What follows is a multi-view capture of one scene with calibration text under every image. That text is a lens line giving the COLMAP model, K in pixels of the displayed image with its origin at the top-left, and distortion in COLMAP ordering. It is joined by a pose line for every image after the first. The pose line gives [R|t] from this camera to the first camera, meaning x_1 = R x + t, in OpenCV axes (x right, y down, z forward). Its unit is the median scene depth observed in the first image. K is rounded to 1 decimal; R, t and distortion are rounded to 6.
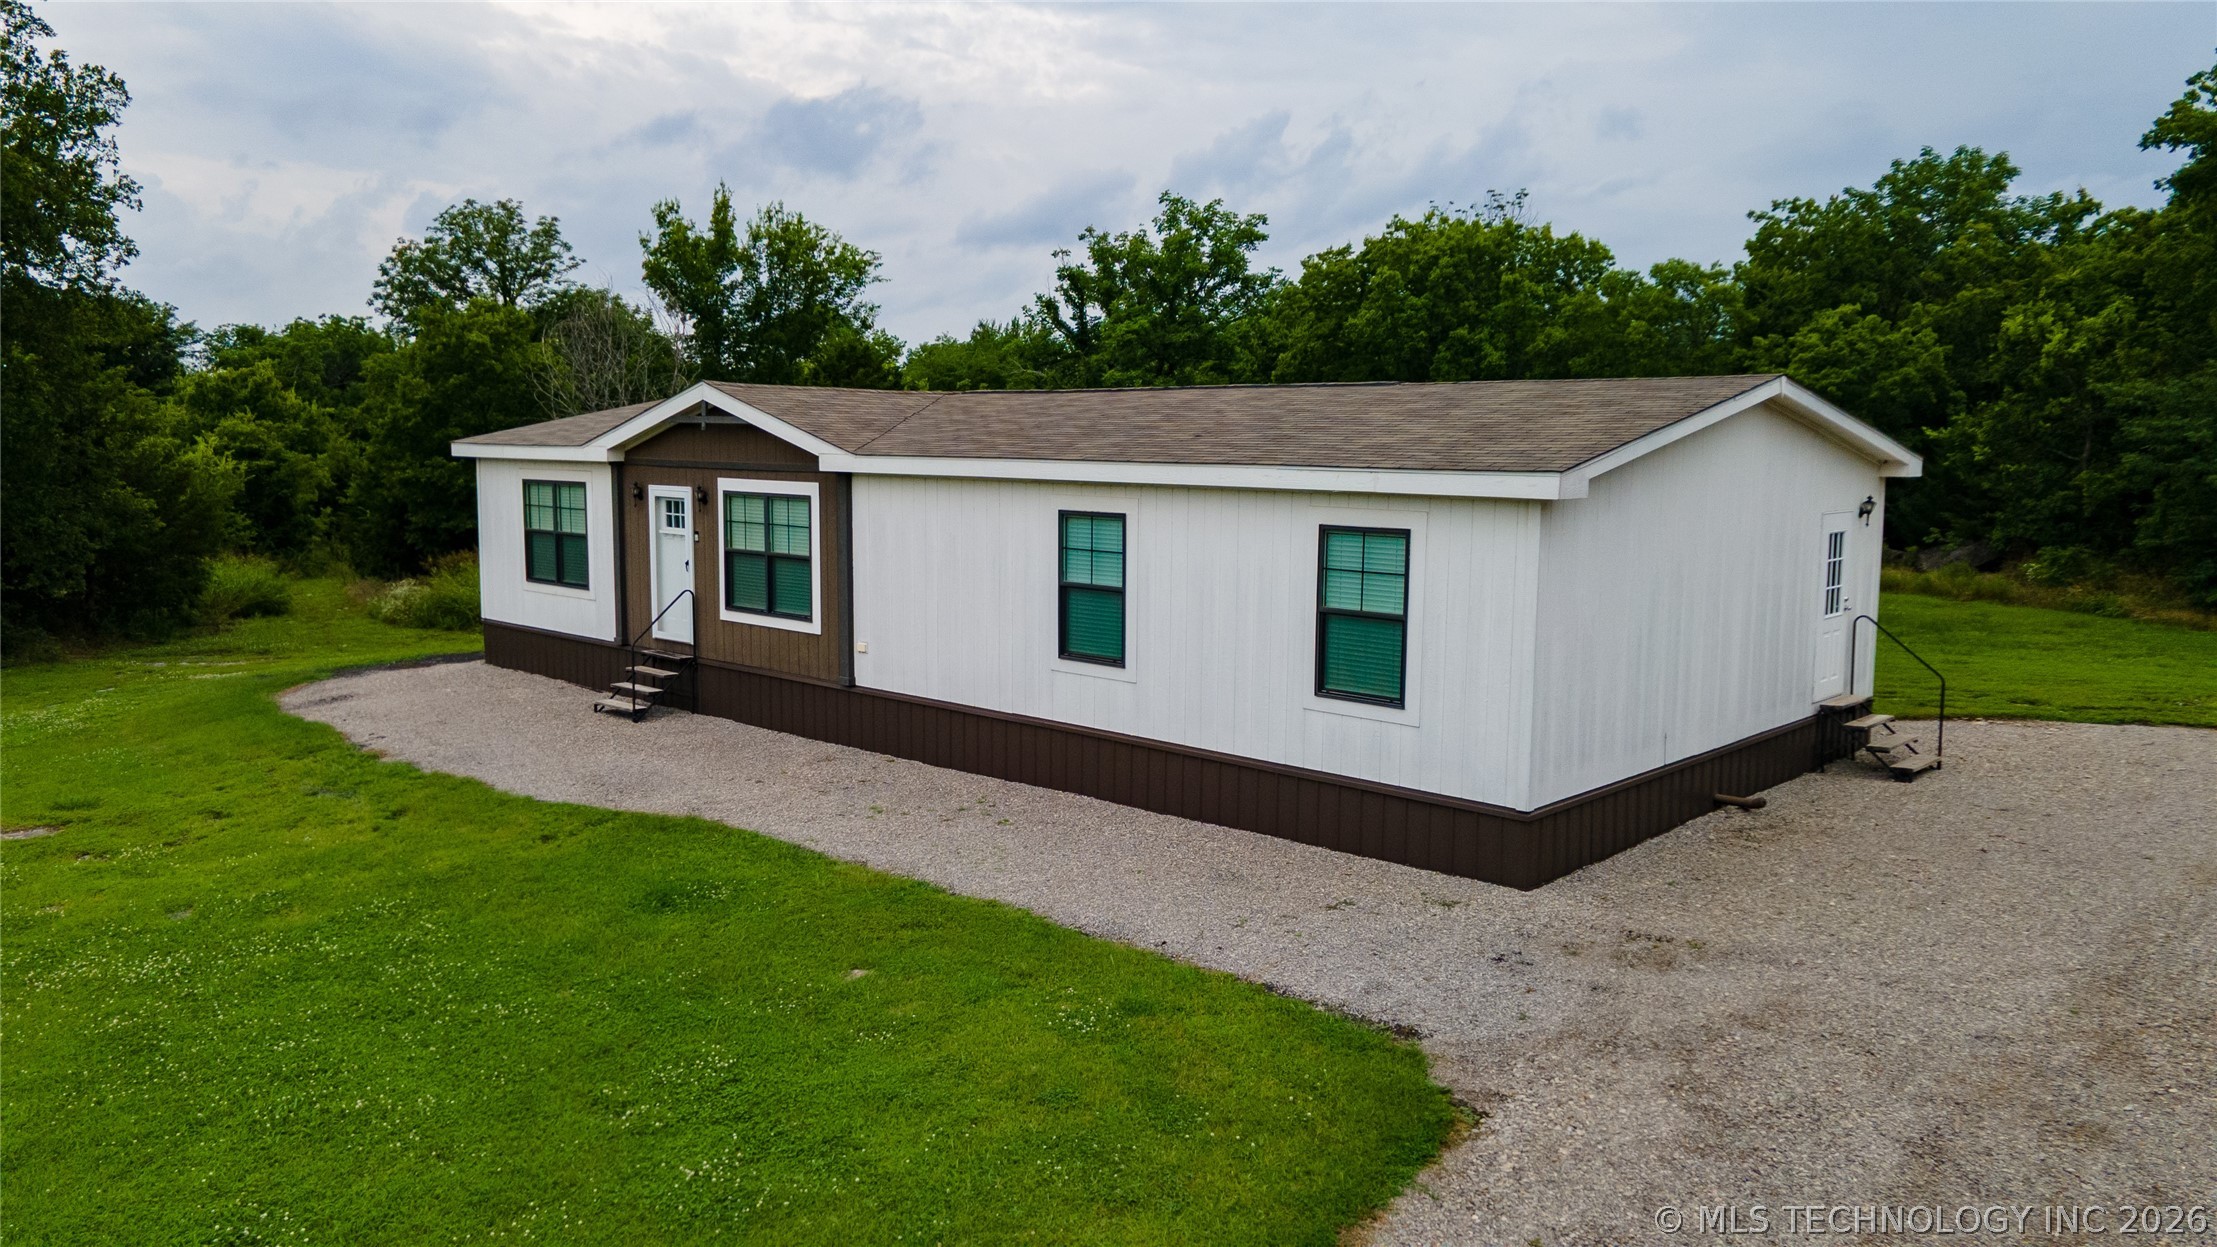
lens RADIAL K [[1604.9, 0, 1099.4], [0, 1604.9, 636.4], [0, 0, 1]] dist [0.039053, 0.024377]
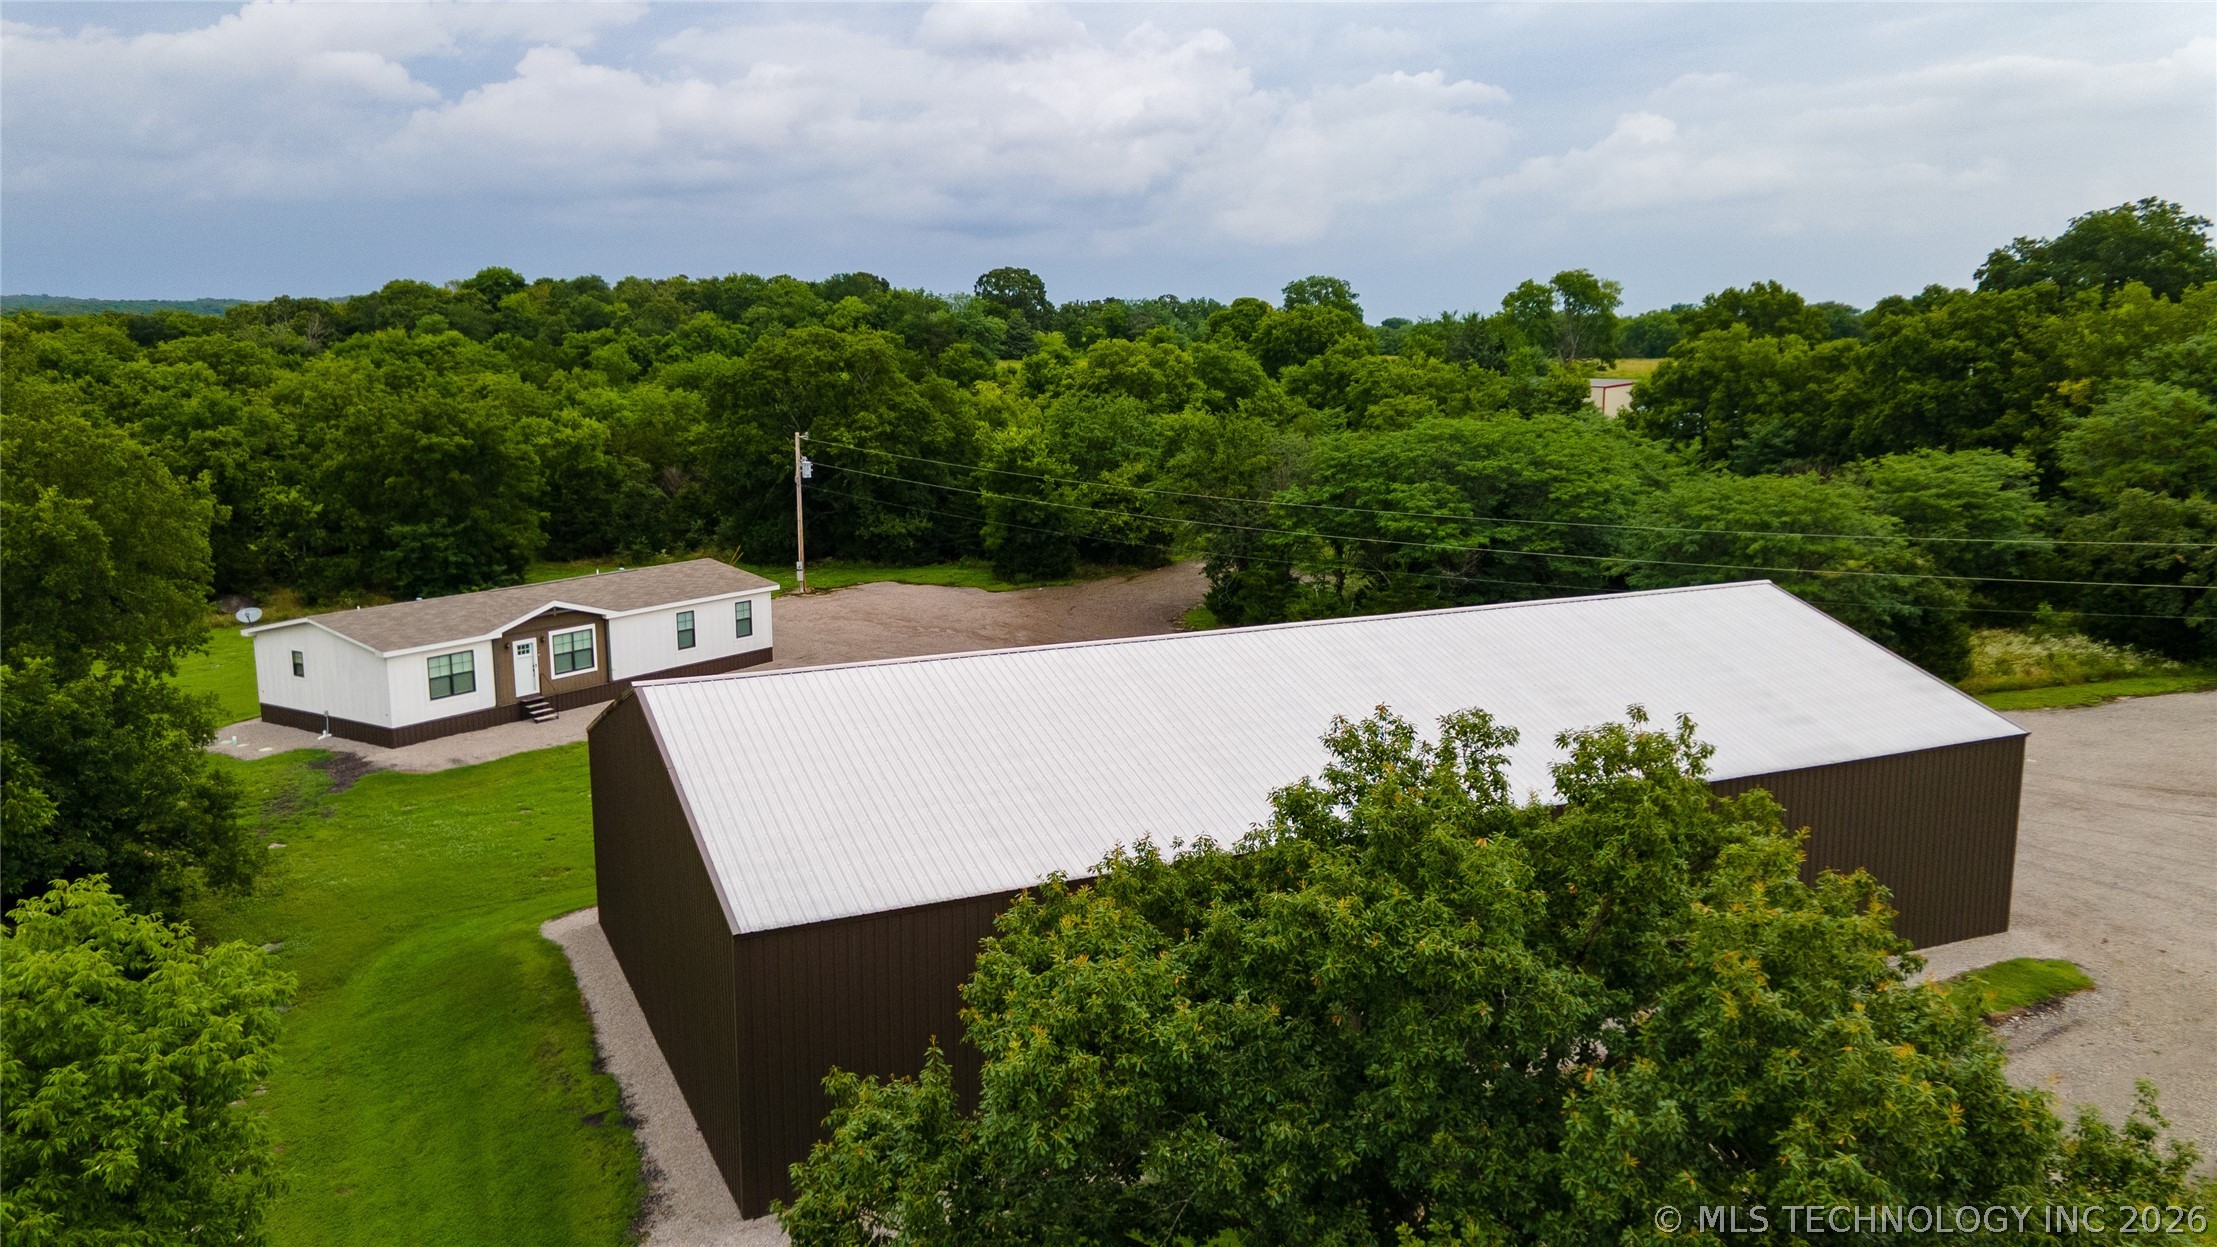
lens RADIAL K [[1604.9, 0, 1083.7], [0, 1604.9, 620.4], [0, 0, 1]] dist [0.039053, 0.024377]
pose [[-0.167301, -0.170555, 0.971041, -3.230457], [0.130548, 0.972418, 0.193289, -0.556081], [-0.977224, 0.159105, -0.140421, 0.452947]]
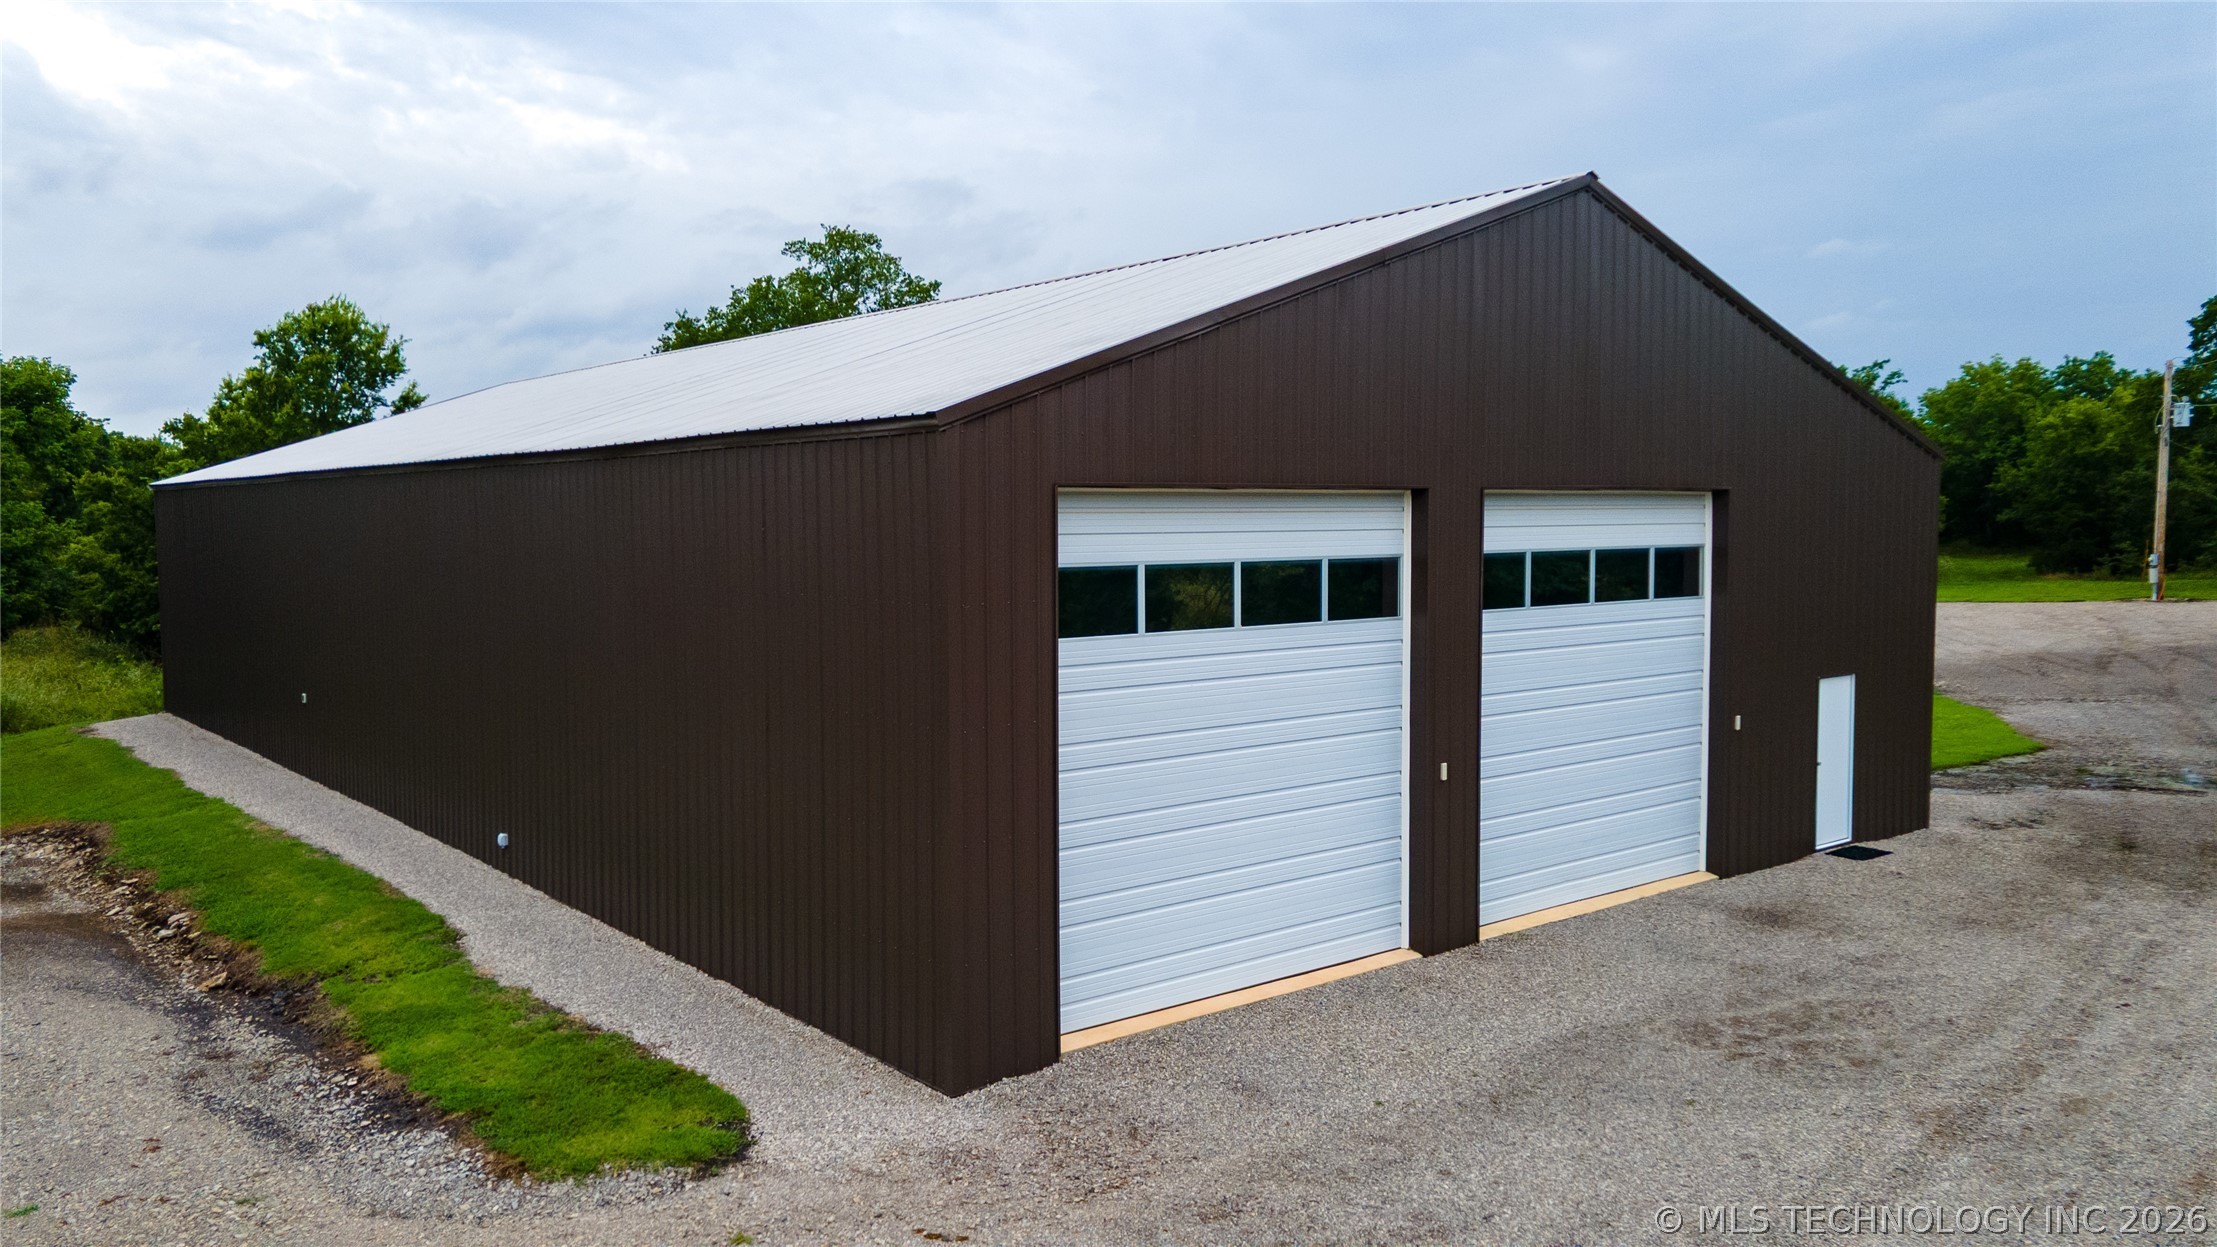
lens RADIAL K [[1604.9, 0, 1088.8], [0, 1604.9, 624.8], [0, 0, 1]] dist [0.039053, 0.024377]
pose [[0.918764, -0.037677, 0.393006, -1.828871], [0.061149, 0.997004, -0.047372, 0.153115], [-0.390043, 0.067555, 0.918315, -1.320346]]
